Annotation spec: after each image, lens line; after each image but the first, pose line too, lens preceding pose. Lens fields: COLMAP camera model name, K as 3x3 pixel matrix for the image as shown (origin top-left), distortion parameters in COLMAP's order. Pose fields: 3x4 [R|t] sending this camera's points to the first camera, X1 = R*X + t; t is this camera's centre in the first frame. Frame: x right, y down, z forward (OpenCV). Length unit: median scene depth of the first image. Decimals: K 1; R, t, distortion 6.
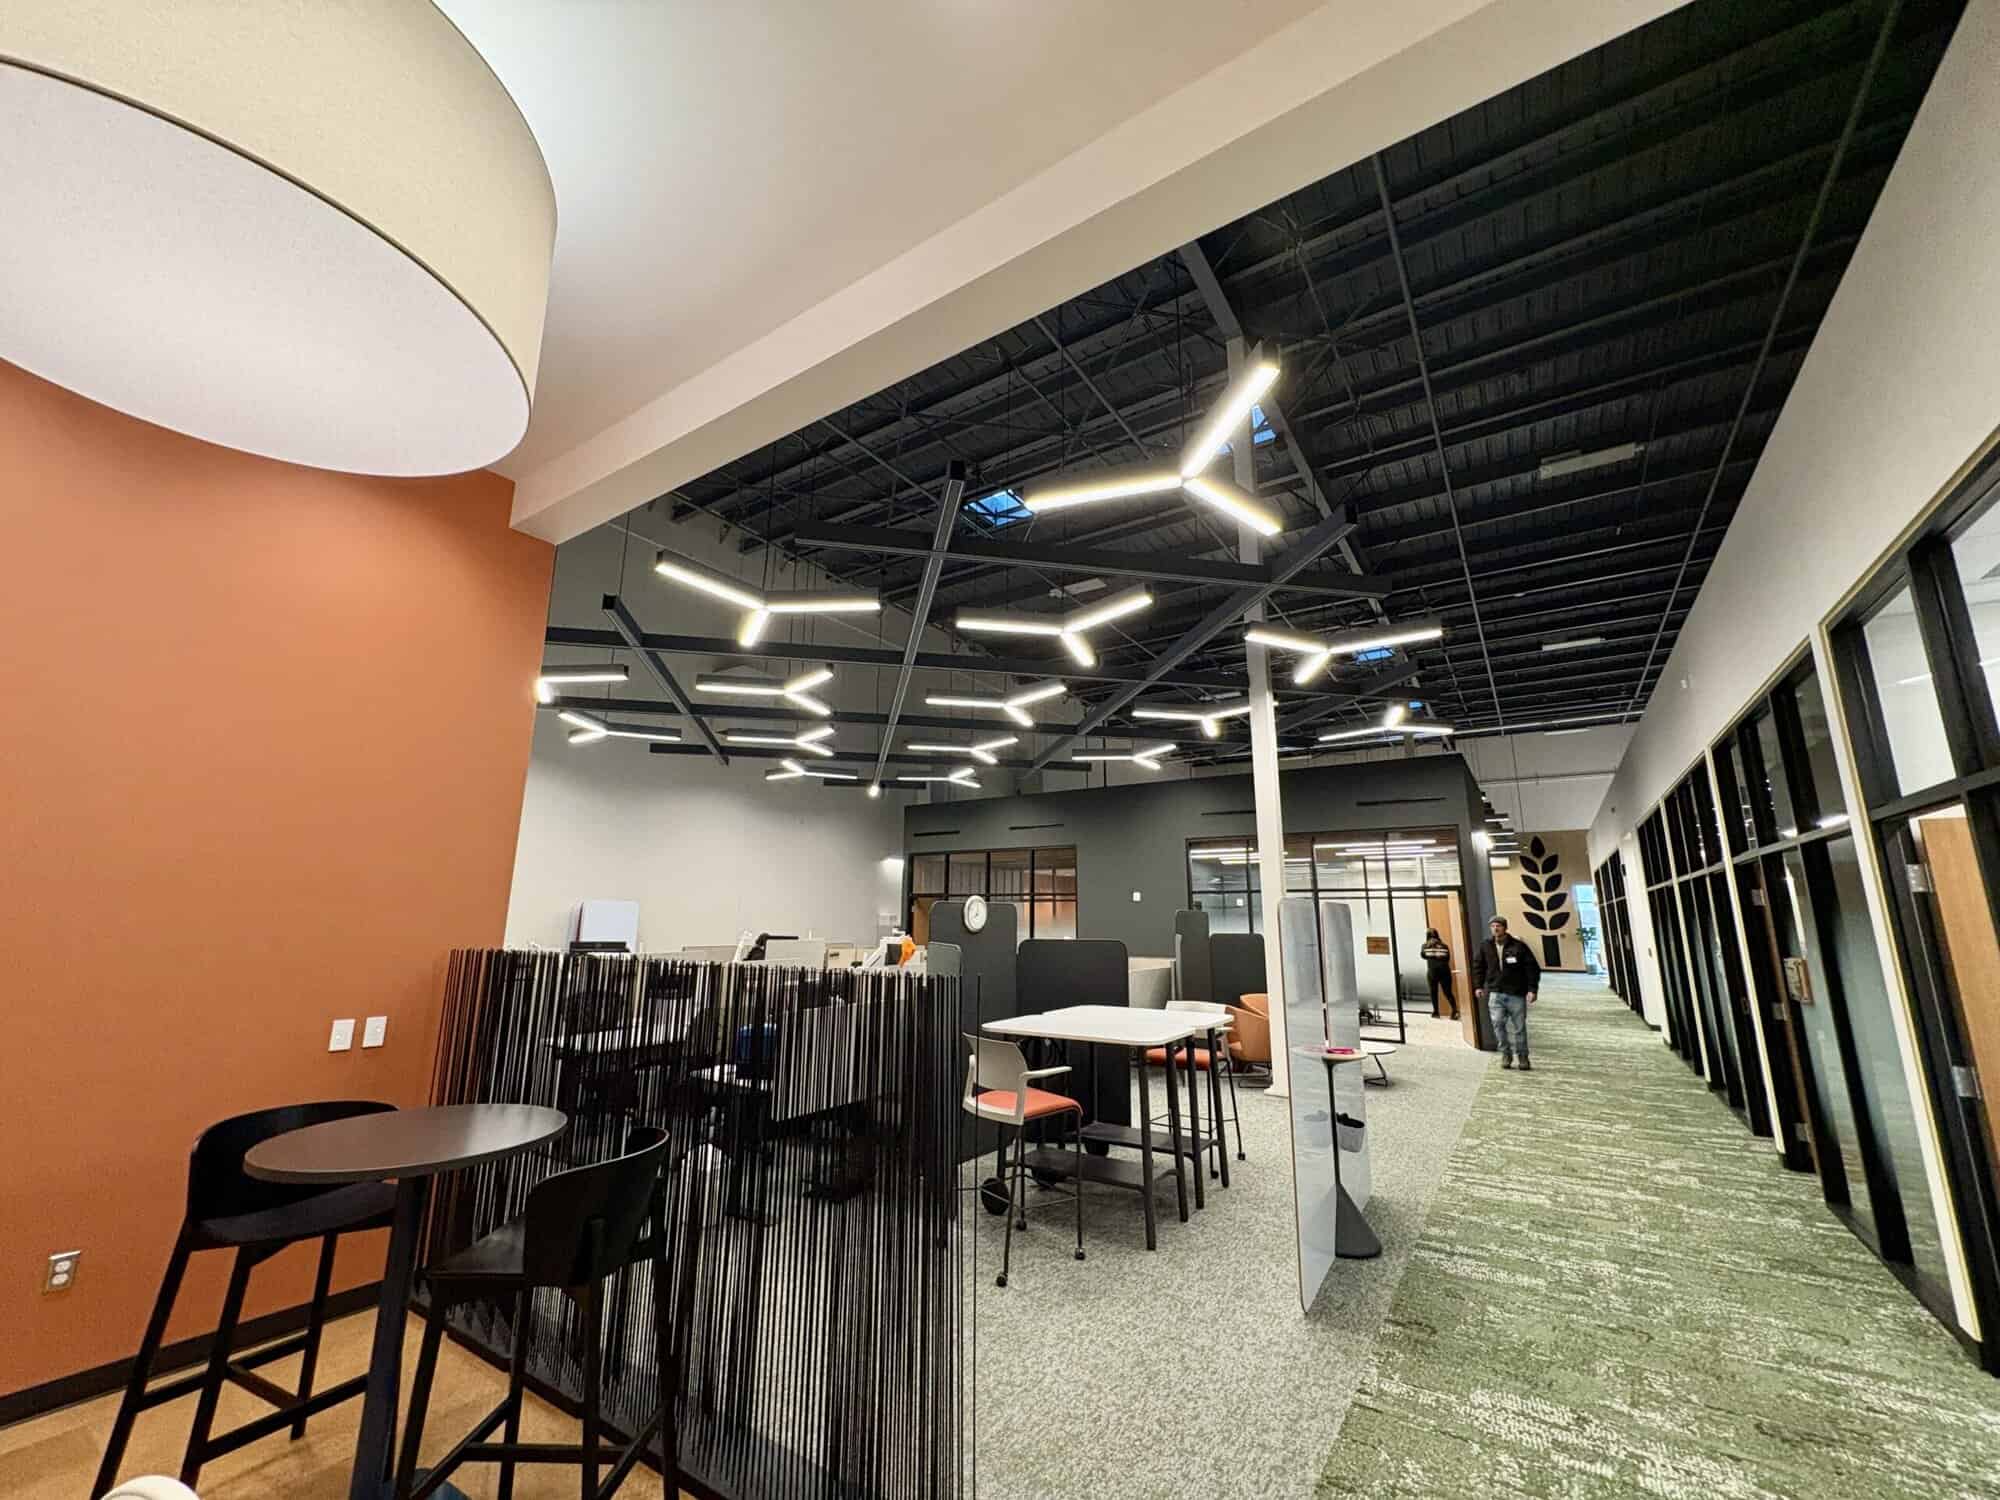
lens RADIAL K [[795.2, 0, 1000.0], [0, 795.2, 750.0], [0, 0, 1]] dist [0.000564, 0.000132]
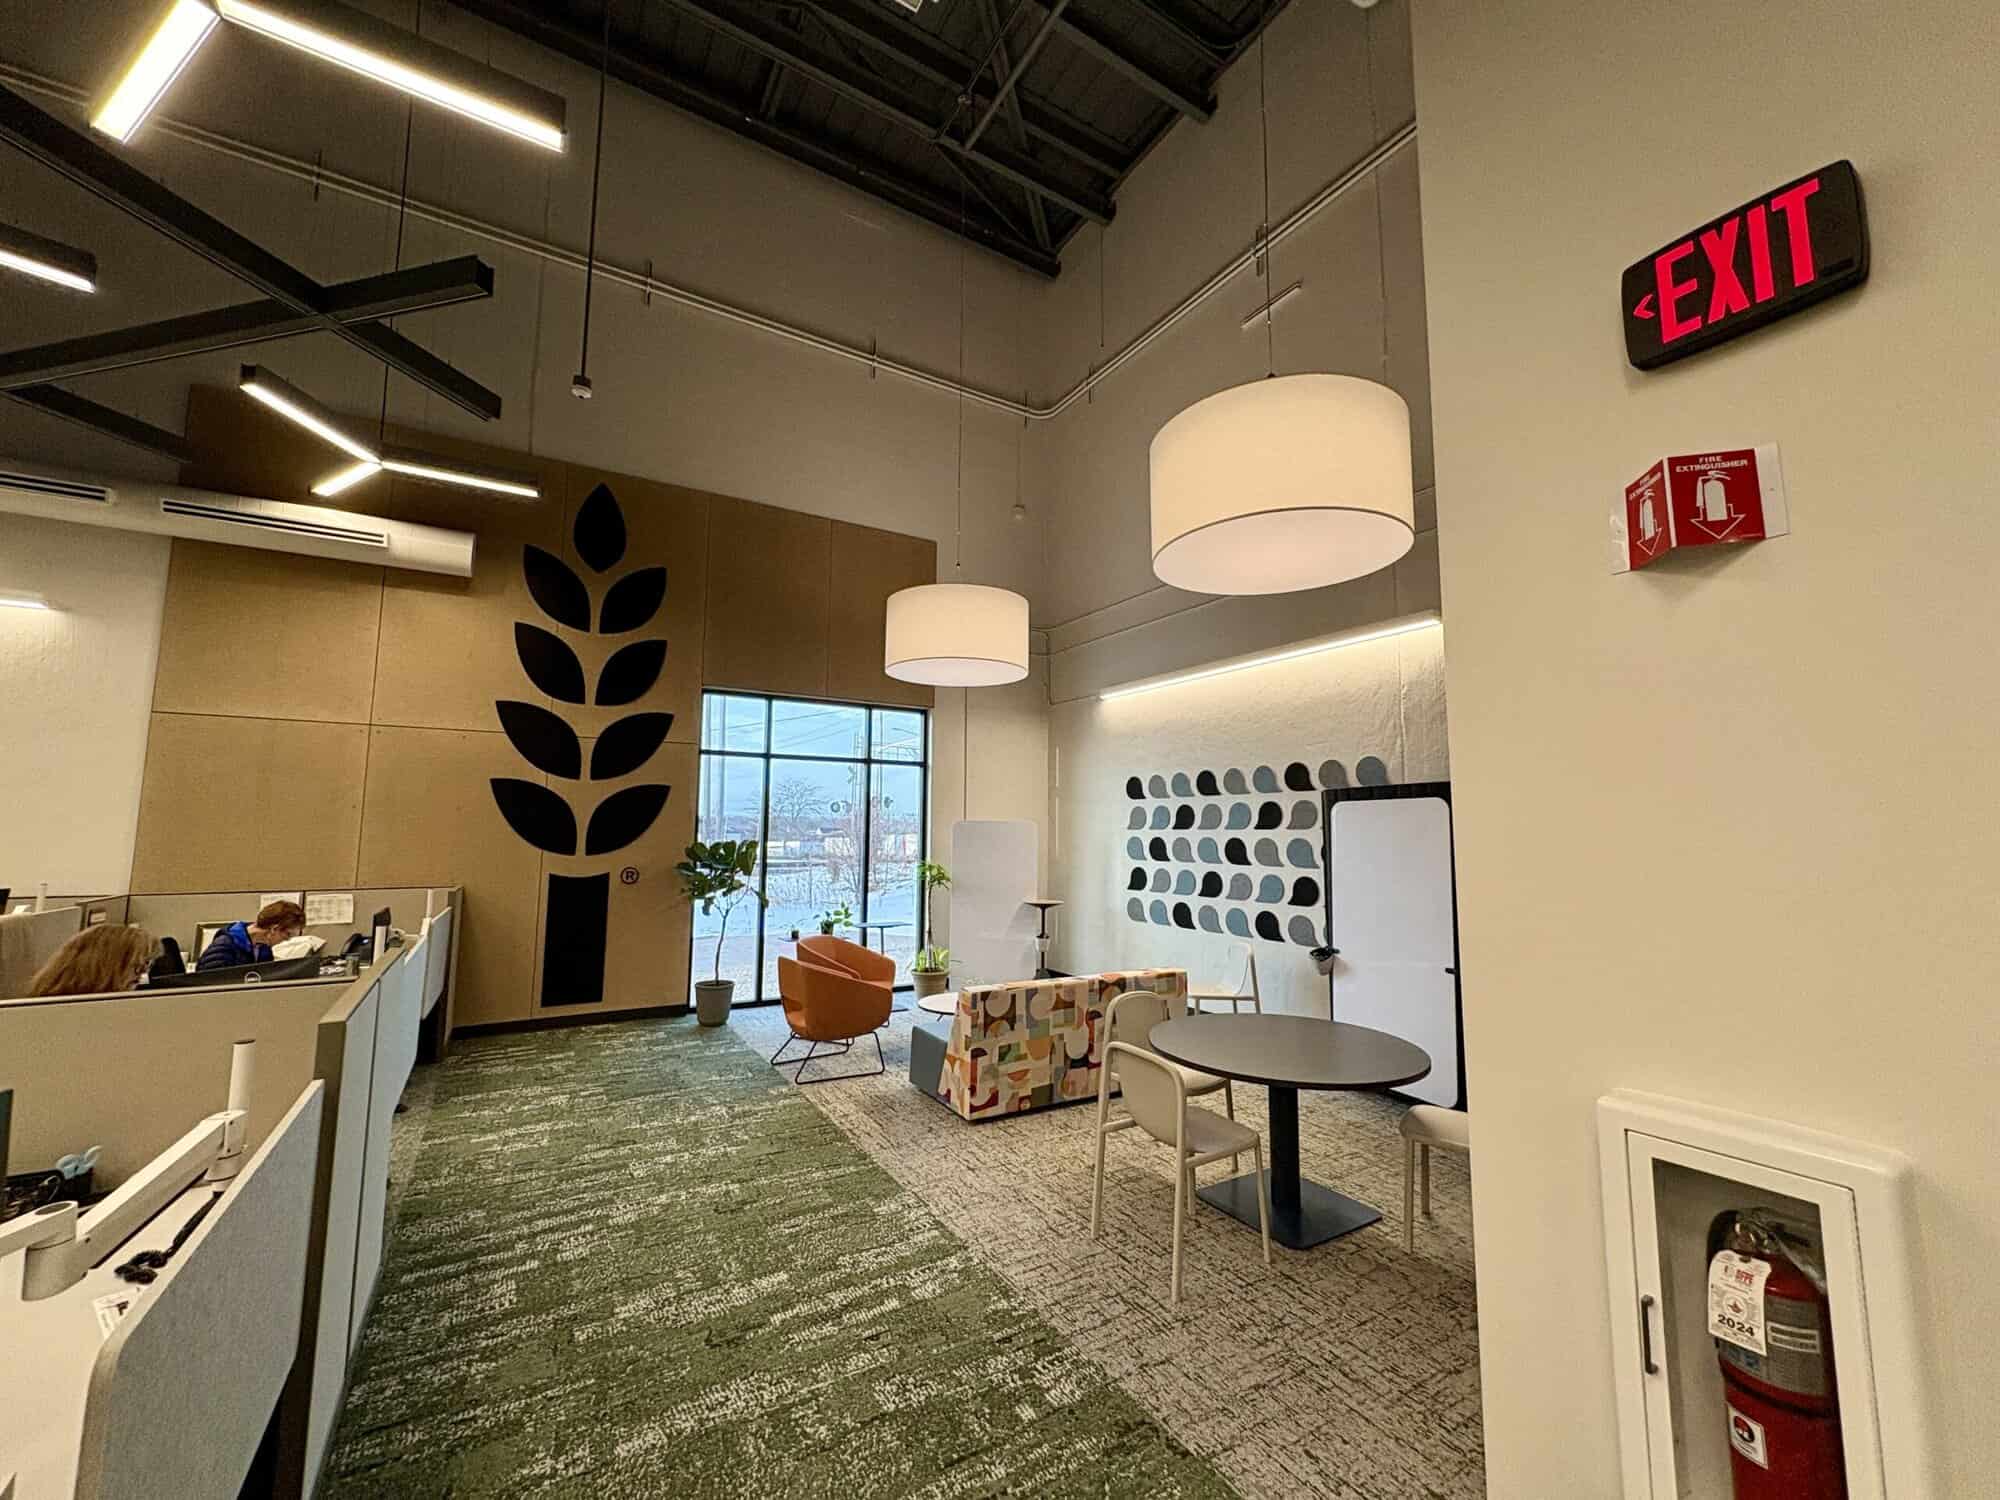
lens RADIAL K [[795.2, 0, 1000.0], [0, 795.2, 750.0], [0, 0, 1]] dist [0.000564, 0.000132]
pose [[0.487462, 0.089845, 0.868509, 2.146700], [-0.182430, 0.983219, 0.000680, 0.684002], [-0.853873, -0.158774, 0.495672, 3.093344]]
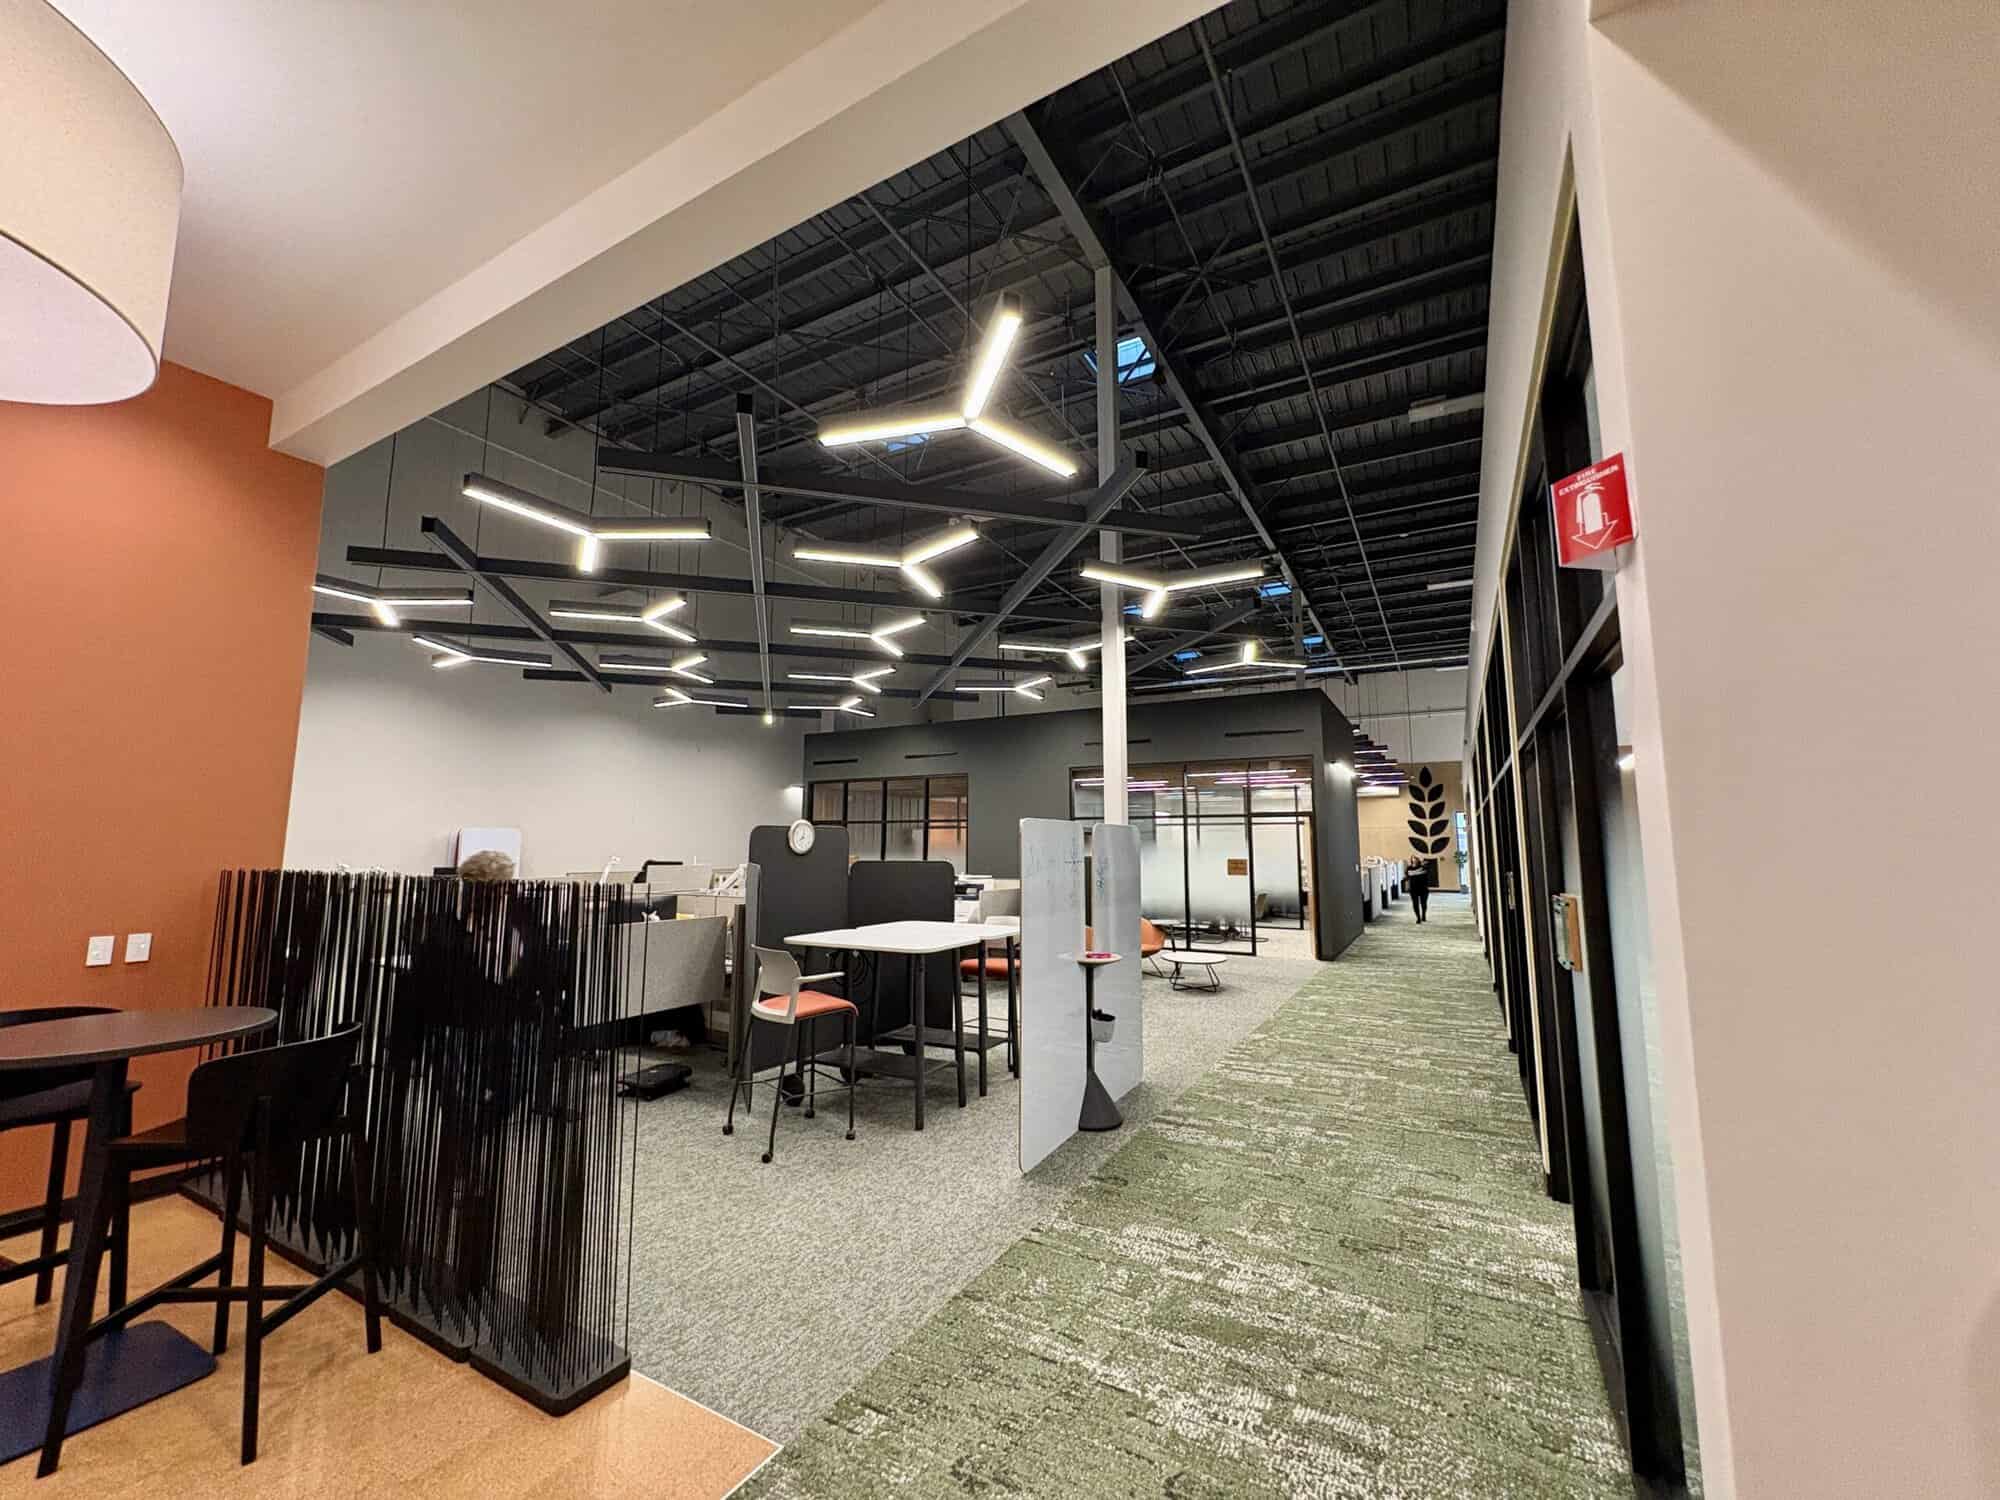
lens RADIAL K [[795.2, 0, 1000.0], [0, 795.2, 750.0], [0, 0, 1]] dist [0.000564, 0.000132]
pose [[0.997359, 0.004419, 0.072490, 0.132425], [-0.010782, 0.996095, 0.087624, -0.002669], [-0.071820, -0.088175, 0.993513, -0.045018]]
